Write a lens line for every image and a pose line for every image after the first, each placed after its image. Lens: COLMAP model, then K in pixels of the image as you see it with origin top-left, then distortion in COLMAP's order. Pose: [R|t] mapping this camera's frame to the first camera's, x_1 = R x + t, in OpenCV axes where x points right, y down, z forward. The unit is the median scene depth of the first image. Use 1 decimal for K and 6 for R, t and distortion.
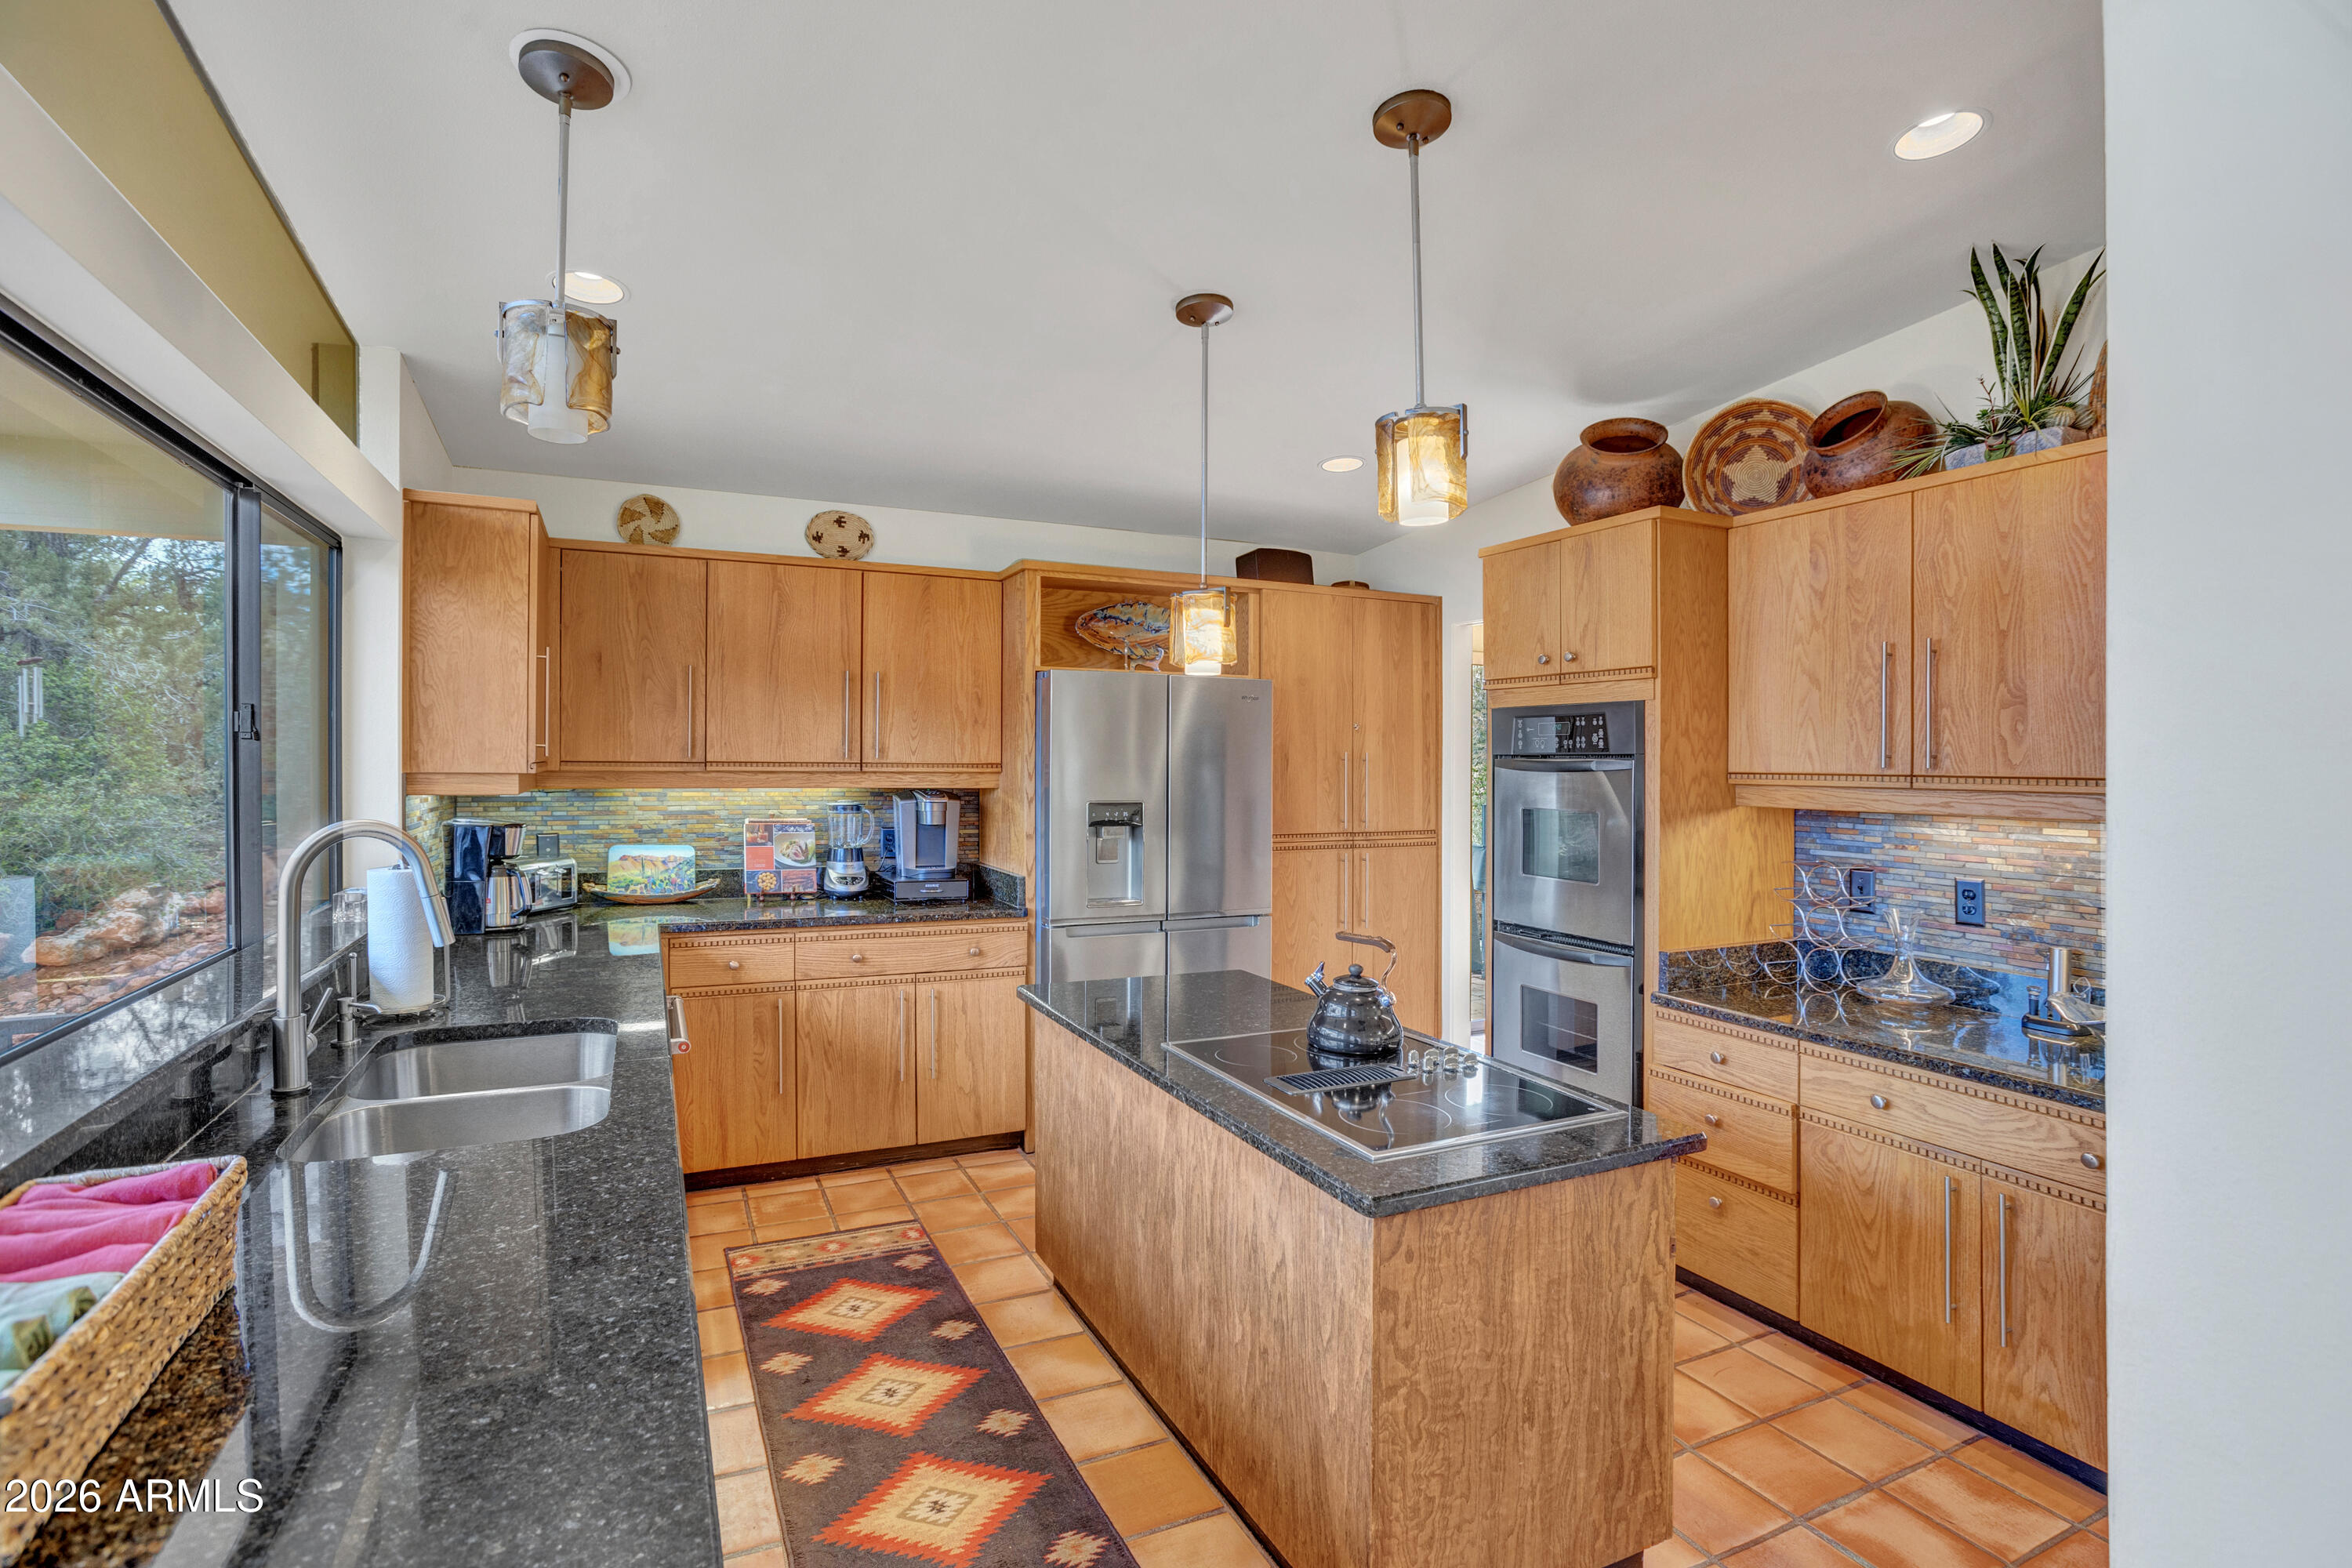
lens RADIAL K [[1096.4, 0, 1150.3], [0, 1096.4, 761.2], [0, 0, 1]] dist [-0.042329, 0.008105]
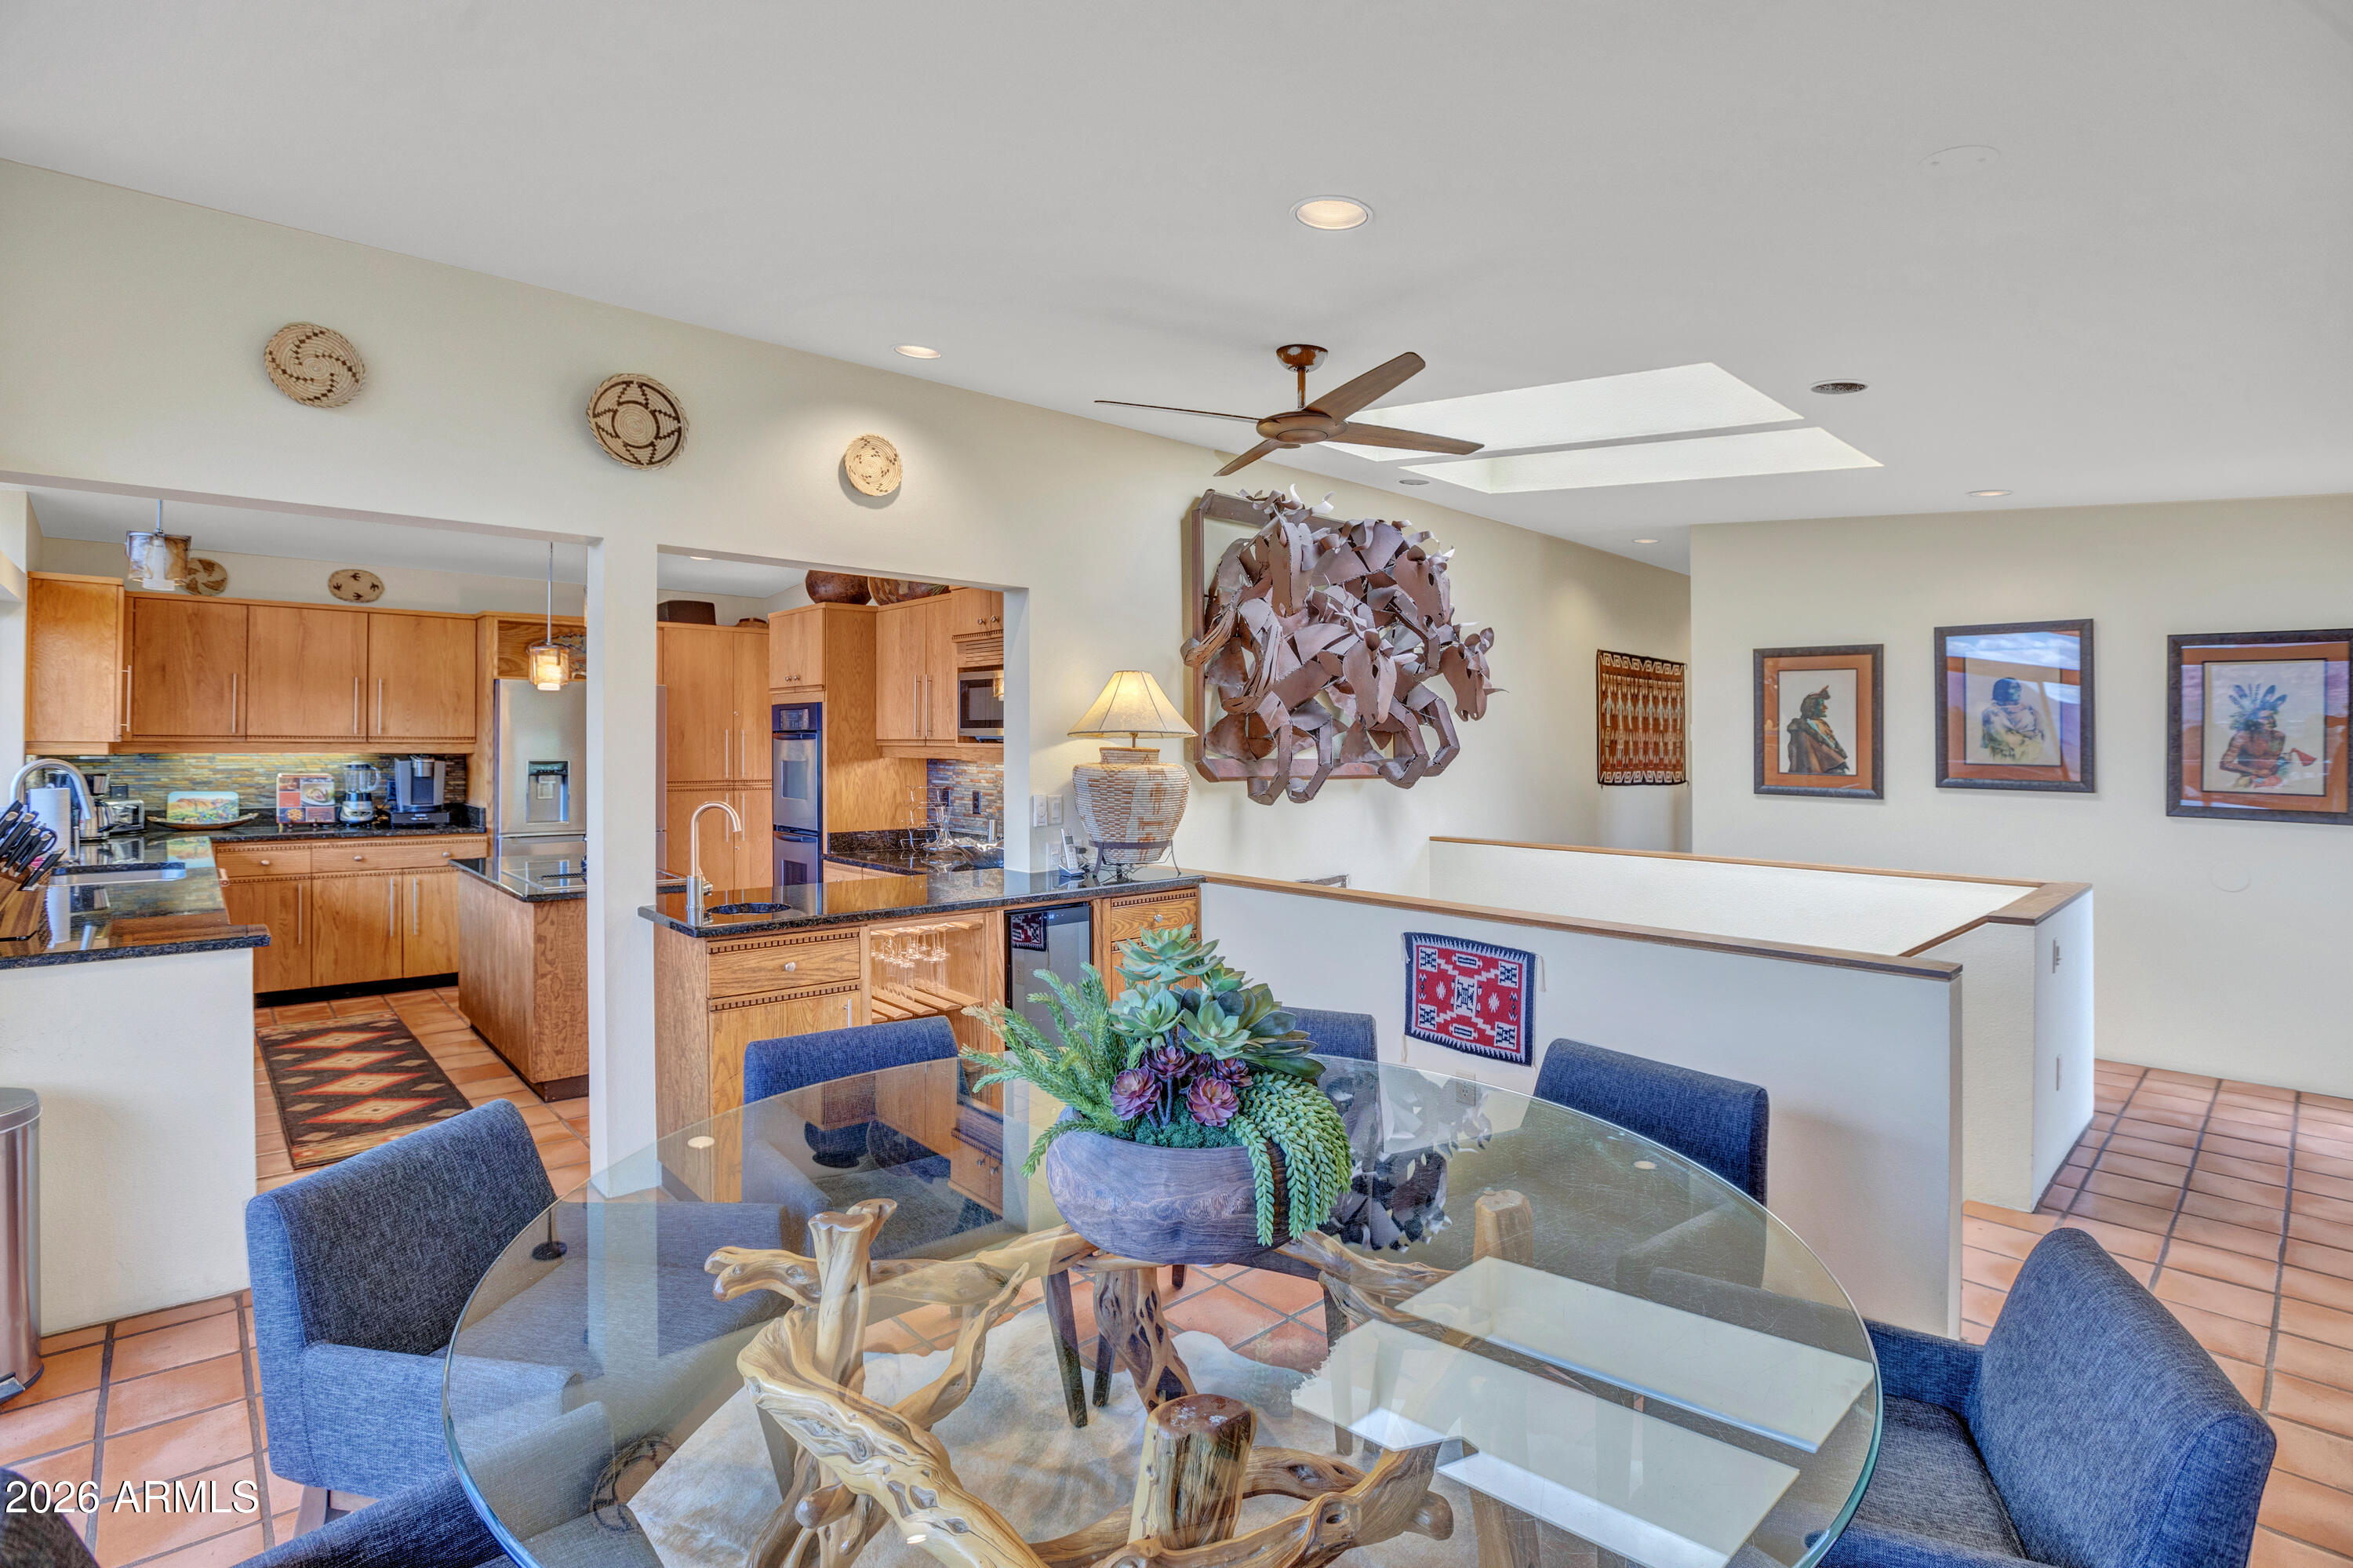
lens RADIAL K [[1083.7, 0, 1182.5], [0, 1083.7, 731.7], [0, 0, 1]] dist [-0.028193, 0.001687]
pose [[0.952254, -0.000310, 0.305308, 0.375765], [0.003680, 0.999939, -0.010461, 0.014850], [-0.305286, 0.011085, 0.952196, -0.792748]]
